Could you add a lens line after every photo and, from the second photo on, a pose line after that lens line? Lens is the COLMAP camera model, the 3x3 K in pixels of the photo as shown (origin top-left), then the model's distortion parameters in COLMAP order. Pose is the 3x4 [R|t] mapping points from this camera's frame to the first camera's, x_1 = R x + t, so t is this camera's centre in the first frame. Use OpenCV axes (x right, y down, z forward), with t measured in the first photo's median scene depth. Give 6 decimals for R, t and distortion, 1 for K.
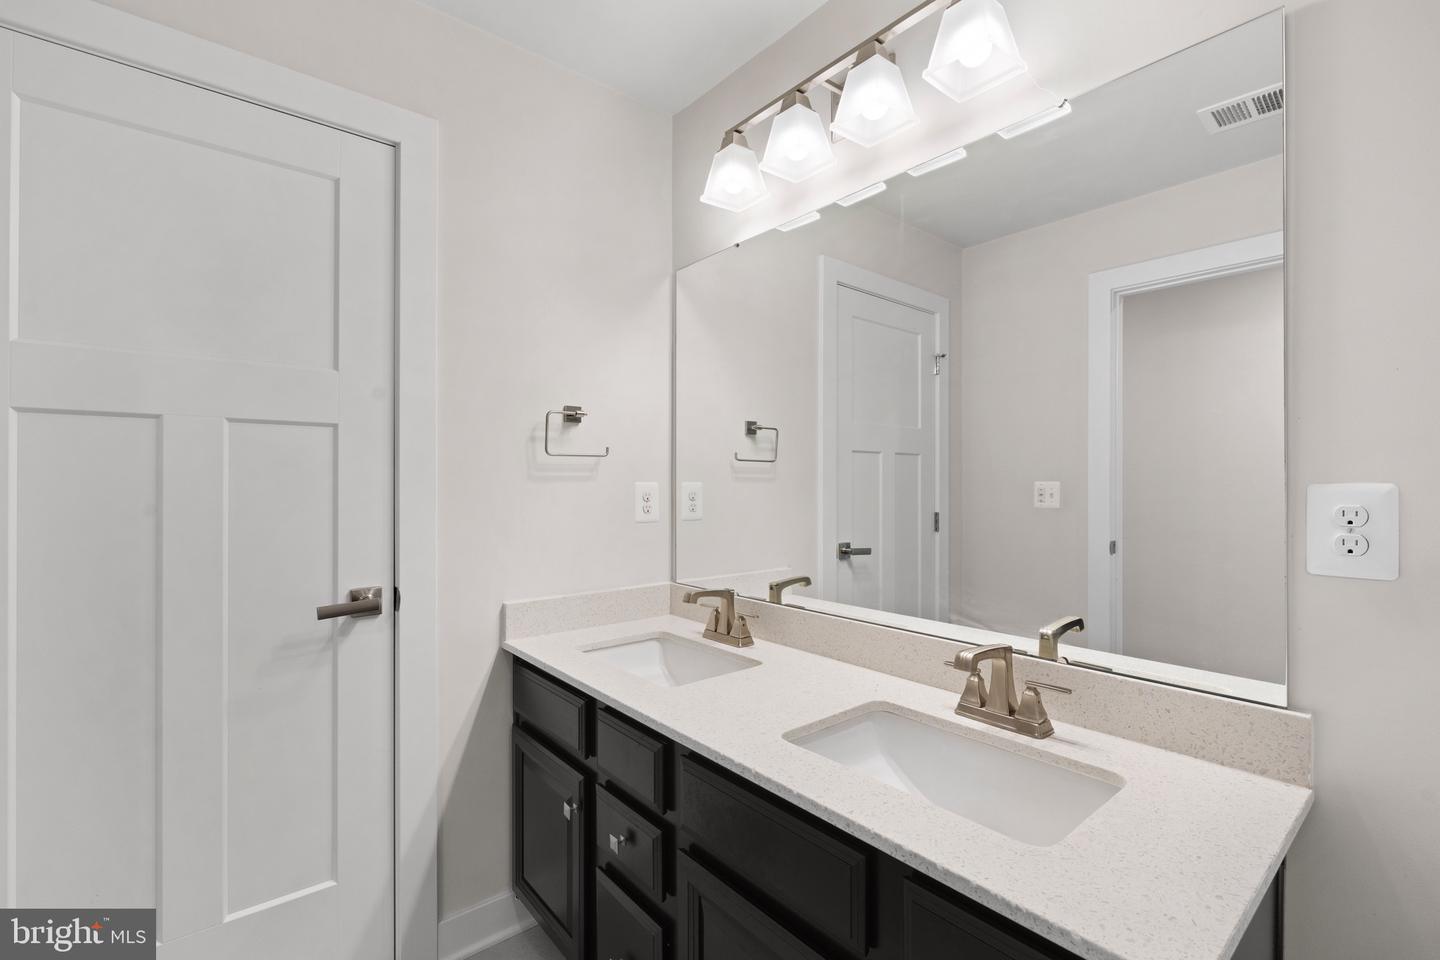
lens RADIAL K [[632.7, 0, 713.3], [0, 632.7, 477.9], [0, 0, 1]] dist [-0.005249, 0.001067]
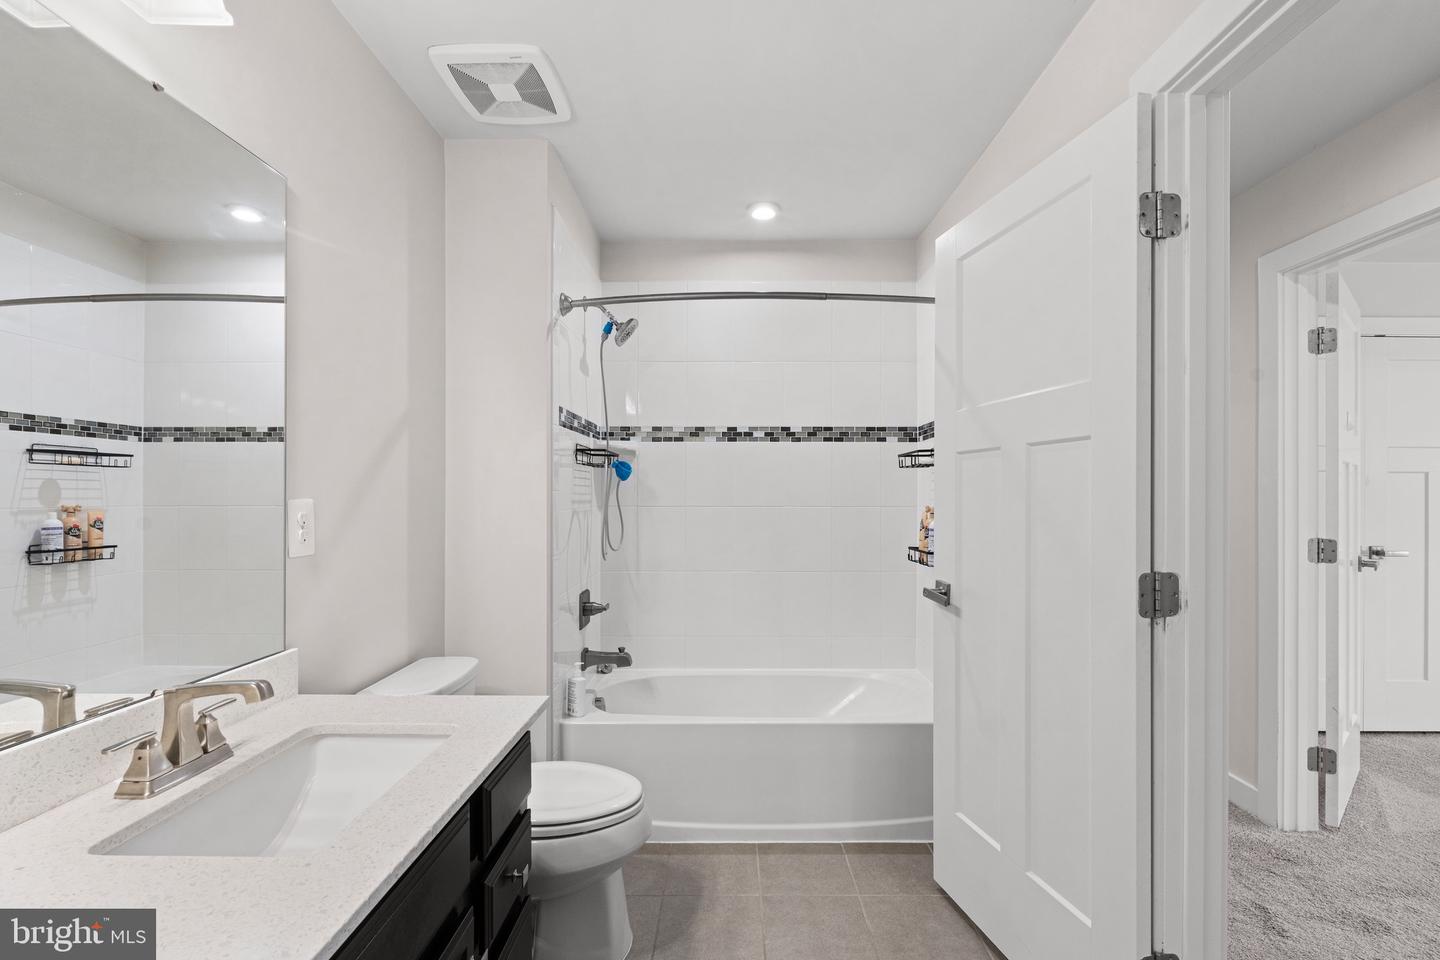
lens RADIAL K [[632.7, 0, 730.7], [0, 632.7, 491.2], [0, 0, 1]] dist [-0.005249, 0.001067]
pose [[-0.762221, 0.004194, 0.647304, -0.326498], [-0.003716, 0.999934, -0.010855, 0.000430], [-0.647307, -0.010680, -0.762155, 0.554041]]
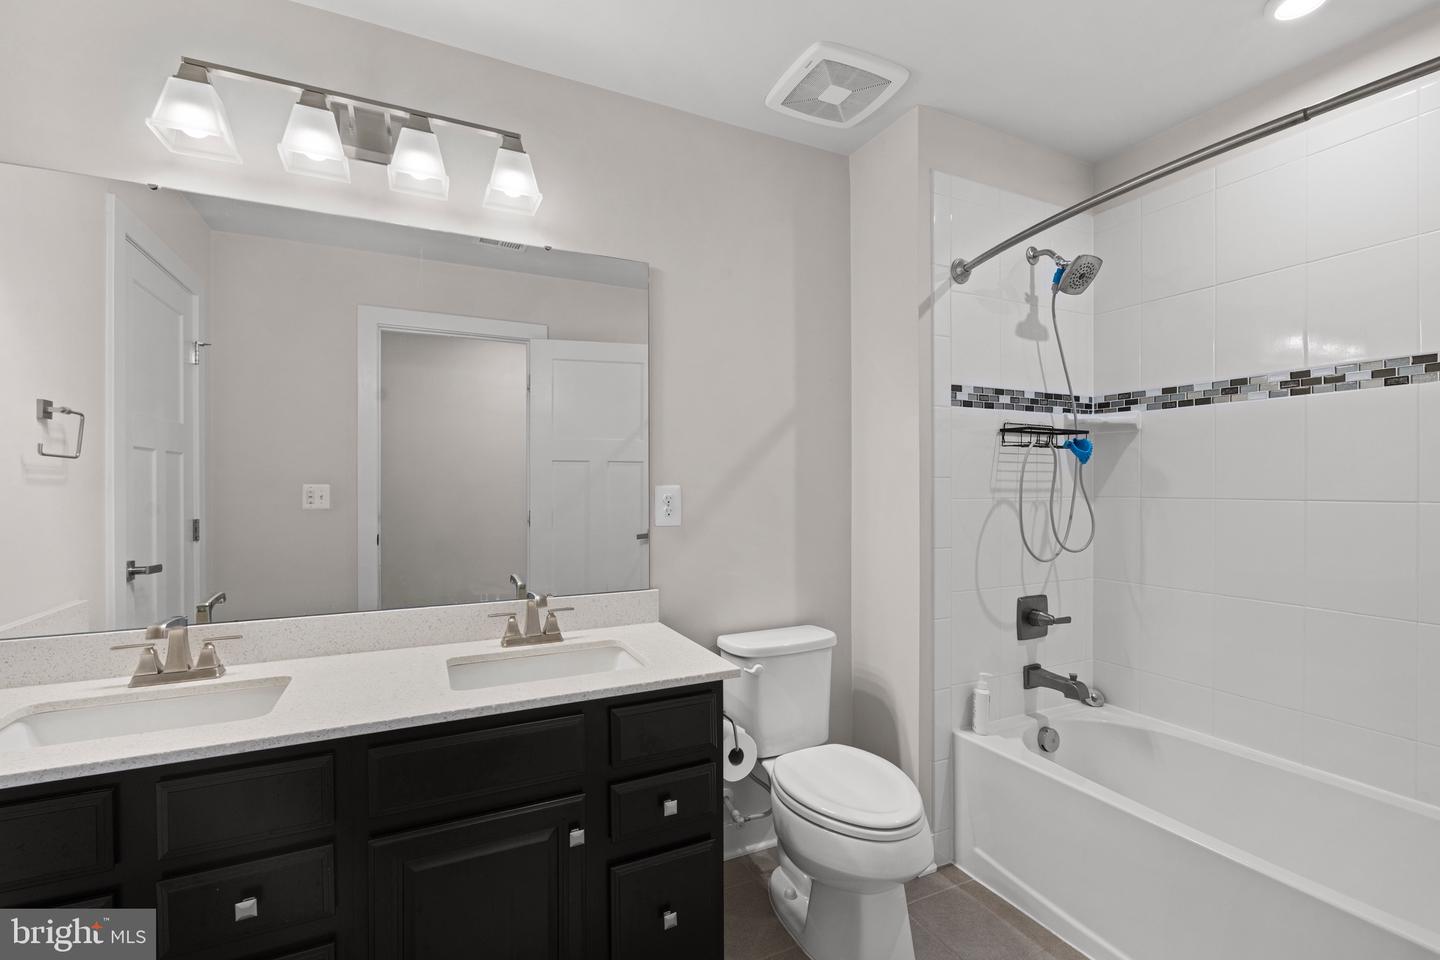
lens RADIAL K [[632.7, 0, 726.8], [0, 632.7, 483.1], [0, 0, 1]] dist [-0.005249, 0.001067]
pose [[0.241477, 0.001115, 0.970406, -0.431050], [-0.005342, 0.999986, 0.000180, -0.000605], [-0.970392, -0.005227, 0.241480, 0.083630]]
